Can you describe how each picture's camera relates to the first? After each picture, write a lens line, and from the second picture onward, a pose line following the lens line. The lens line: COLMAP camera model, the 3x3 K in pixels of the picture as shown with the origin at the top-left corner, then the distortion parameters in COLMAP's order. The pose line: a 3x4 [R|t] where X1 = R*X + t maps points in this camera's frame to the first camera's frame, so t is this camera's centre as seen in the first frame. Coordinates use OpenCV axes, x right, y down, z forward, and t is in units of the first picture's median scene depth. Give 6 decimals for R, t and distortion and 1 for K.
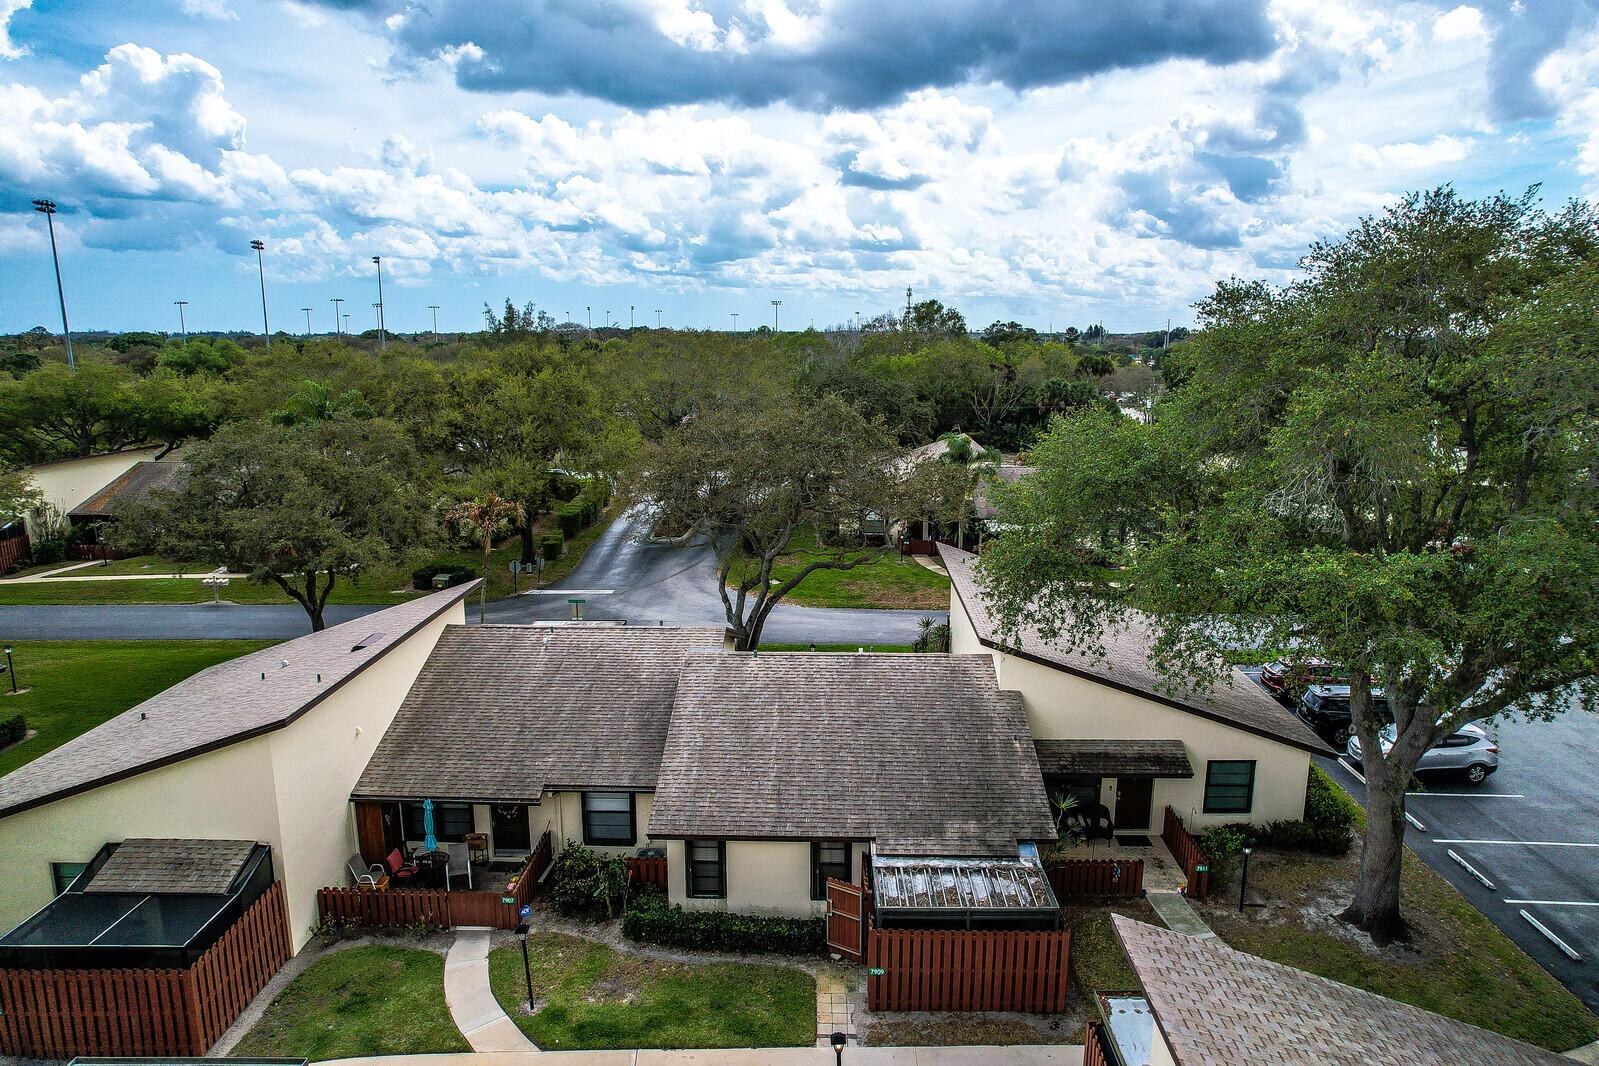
lens RADIAL K [[1012.8, 0, 799.5], [0, 1012.8, 533.0], [0, 0, 1]] dist [-0.077735, 0.071929]
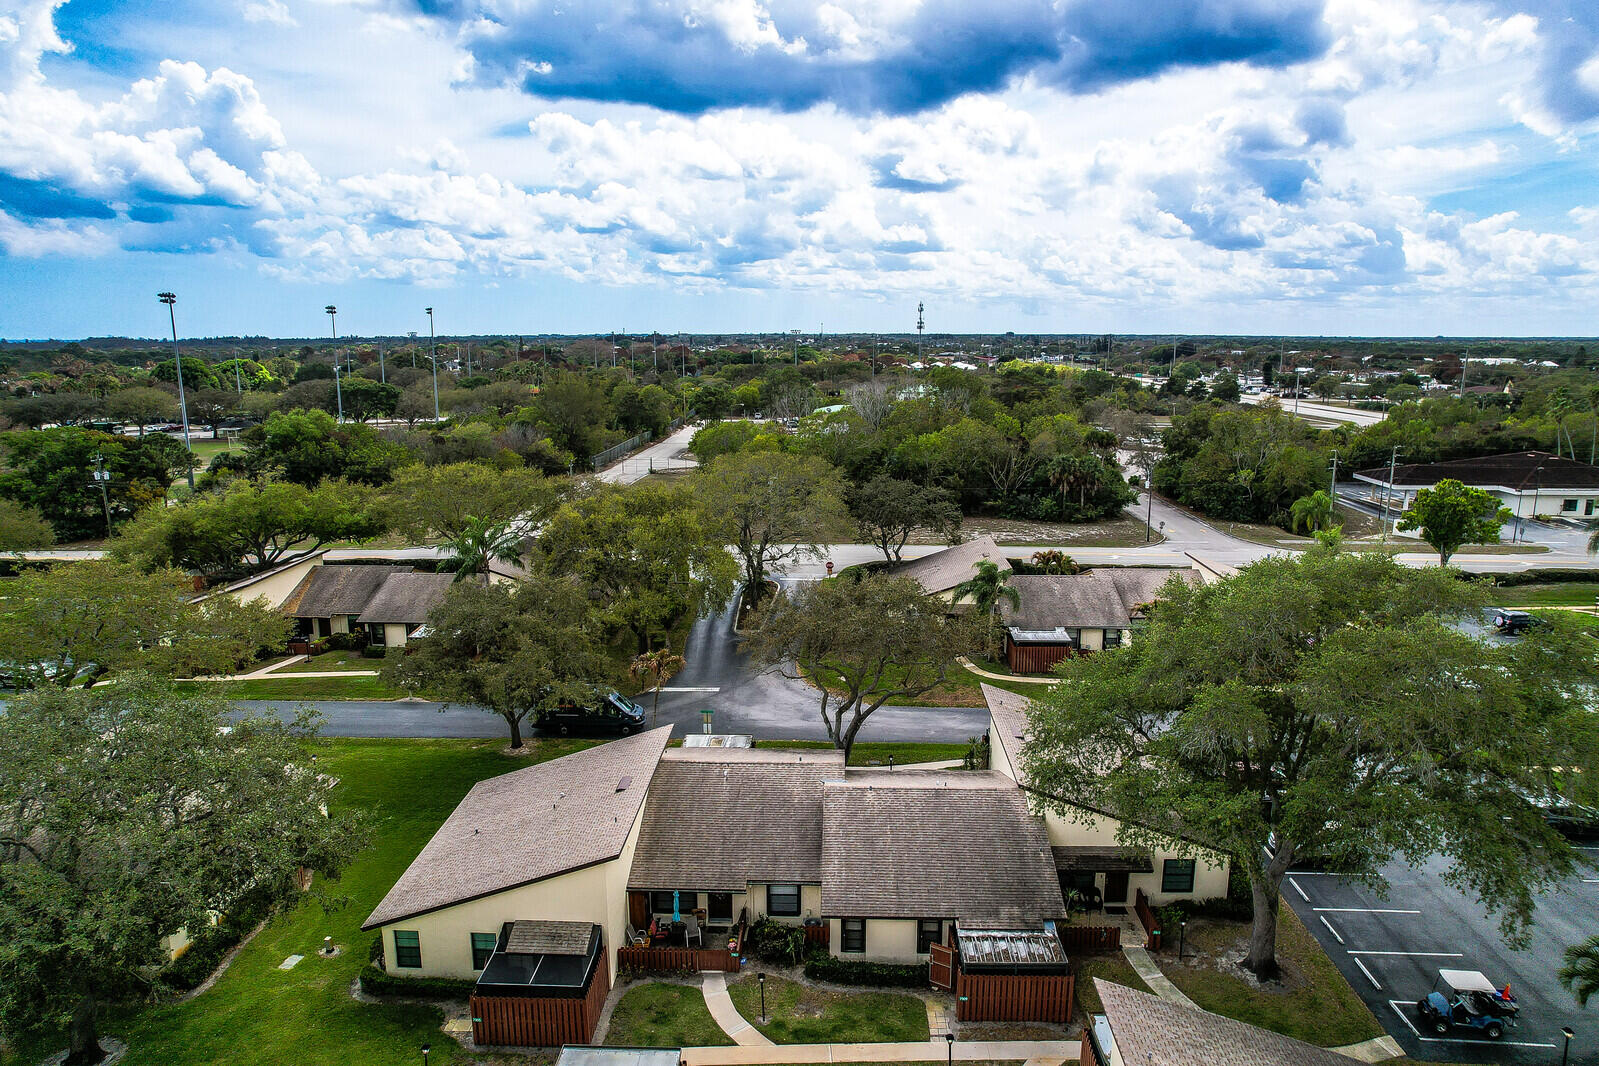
lens RADIAL K [[1012.8, 0, 799.5], [0, 1012.8, 533.0], [0, 0, 1]] dist [-0.077735, 0.071929]
pose [[0.999962, -0.001220, -0.008591, -0.166213], [0.001216, 0.999999, -0.000498, -0.322281], [0.008591, 0.000488, 0.999963, -0.641583]]
